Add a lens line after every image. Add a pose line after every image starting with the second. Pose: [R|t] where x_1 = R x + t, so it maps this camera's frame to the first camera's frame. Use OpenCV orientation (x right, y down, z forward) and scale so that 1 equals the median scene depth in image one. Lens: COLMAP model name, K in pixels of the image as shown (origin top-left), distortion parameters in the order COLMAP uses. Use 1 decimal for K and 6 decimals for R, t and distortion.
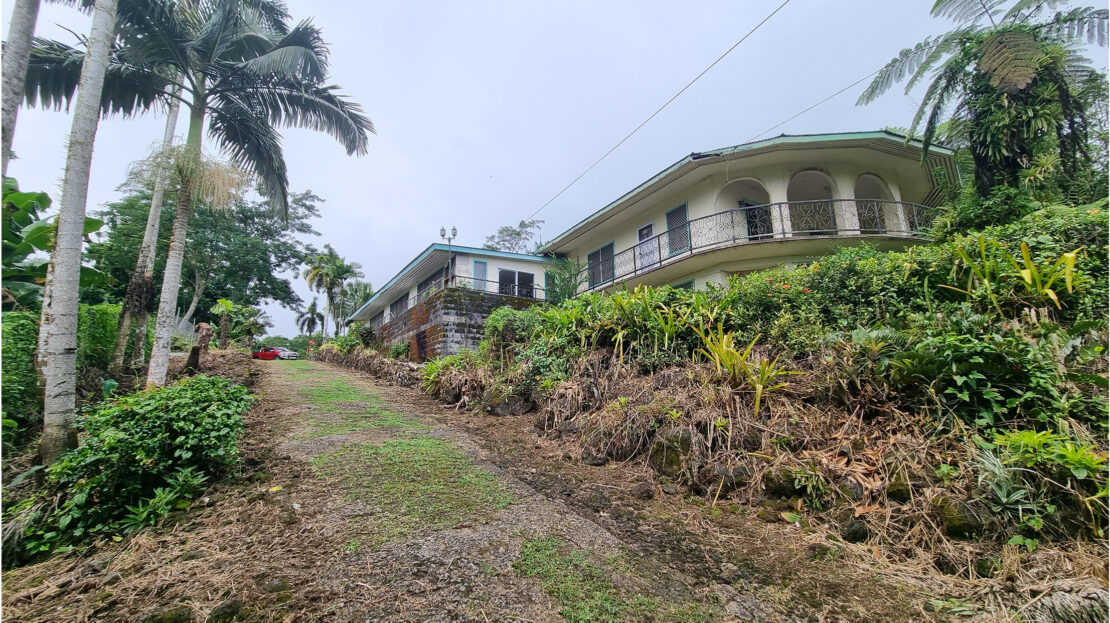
lens RADIAL K [[447.4, 0, 559.2], [0, 447.4, 317.9], [0, 0, 1]] dist [-0.002595, -0.001030]
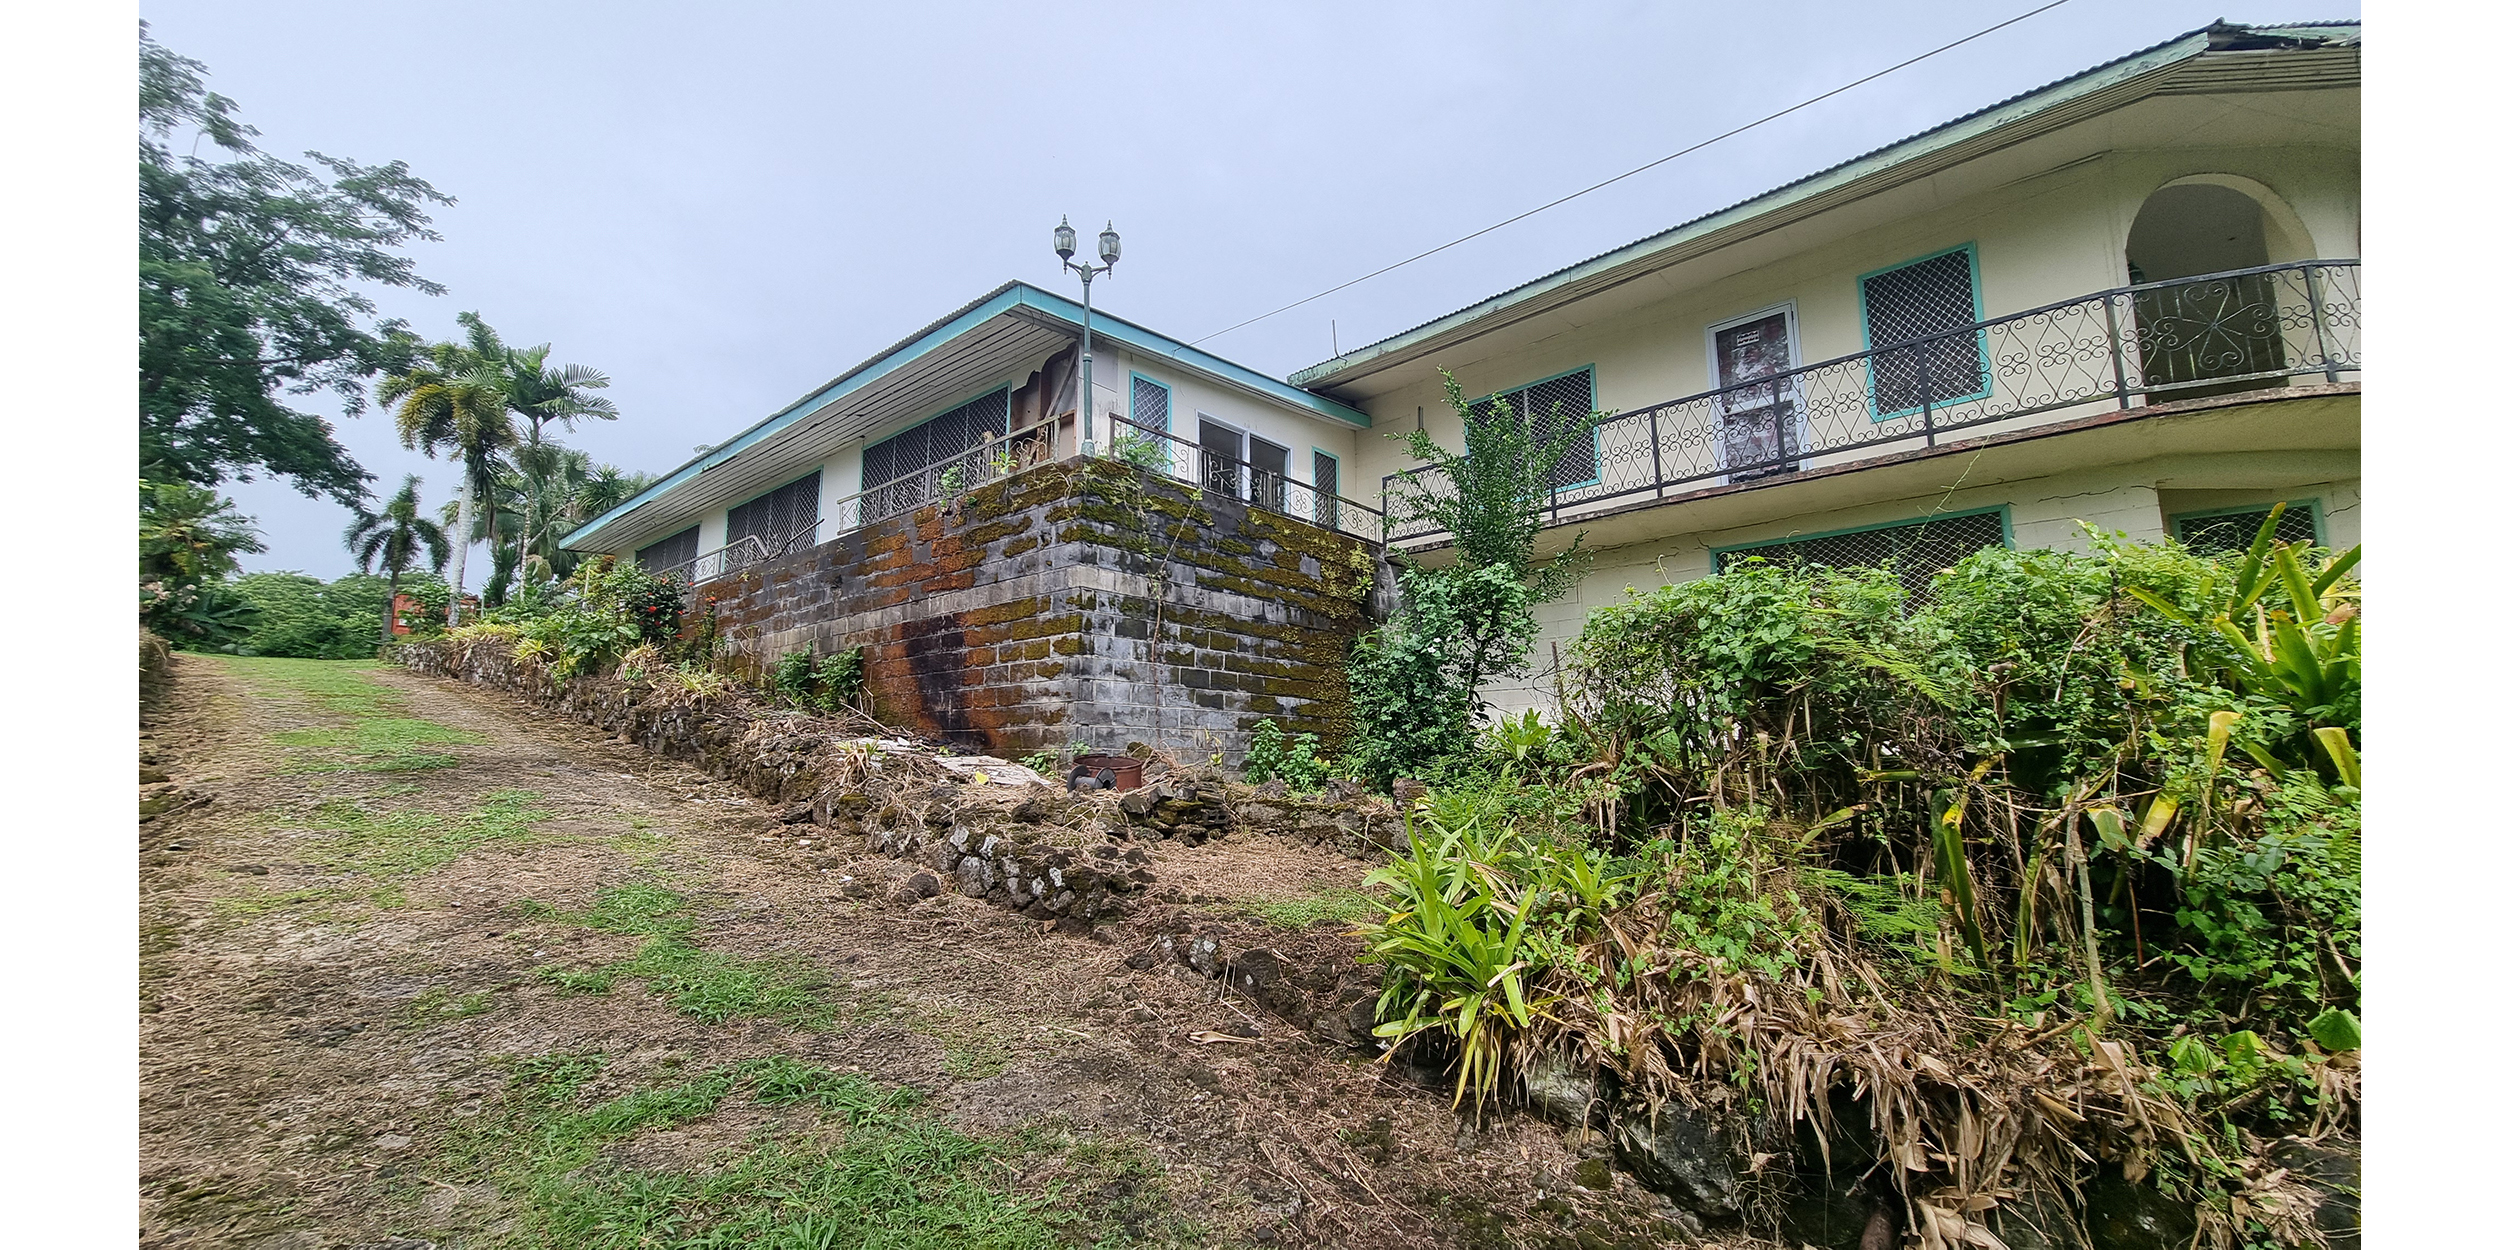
lens RADIAL K [[905.4, 0, 1259.0], [0, 905.4, 636.5], [0, 0, 1]] dist [0.002042, -0.001822]
pose [[0.965279, 0.050032, 0.256385, -0.152373], [-0.065575, 0.996469, 0.052432, 0.000498], [-0.252857, -0.067424, 0.965152, 0.251653]]
